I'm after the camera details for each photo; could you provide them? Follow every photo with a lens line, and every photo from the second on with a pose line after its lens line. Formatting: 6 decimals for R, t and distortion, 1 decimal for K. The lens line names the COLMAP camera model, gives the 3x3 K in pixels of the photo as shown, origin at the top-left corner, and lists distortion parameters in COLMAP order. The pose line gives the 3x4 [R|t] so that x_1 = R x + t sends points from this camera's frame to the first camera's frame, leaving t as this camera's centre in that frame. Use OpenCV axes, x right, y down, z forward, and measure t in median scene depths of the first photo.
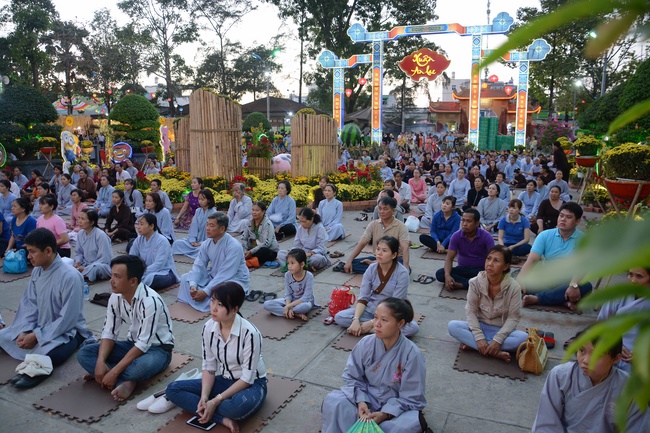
lens RADIAL K [[488.0, 0, 325.0], [0, 488.0, 216.5], [0, 0, 1]] dist [-0.113920, 0.057007]
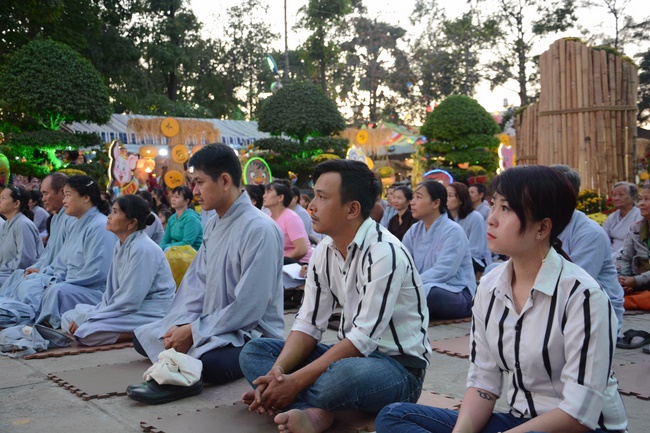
lens RADIAL K [[817.5, 0, 325.0], [0, 817.5, 216.5], [0, 0, 1]] dist [-0.171528, 0.942301]
pose [[0.854983, 0.014300, -0.518458, 0.005248], [-0.079543, 0.991409, -0.103829, 0.222238], [0.512520, 0.130012, 0.848776, 0.273908]]
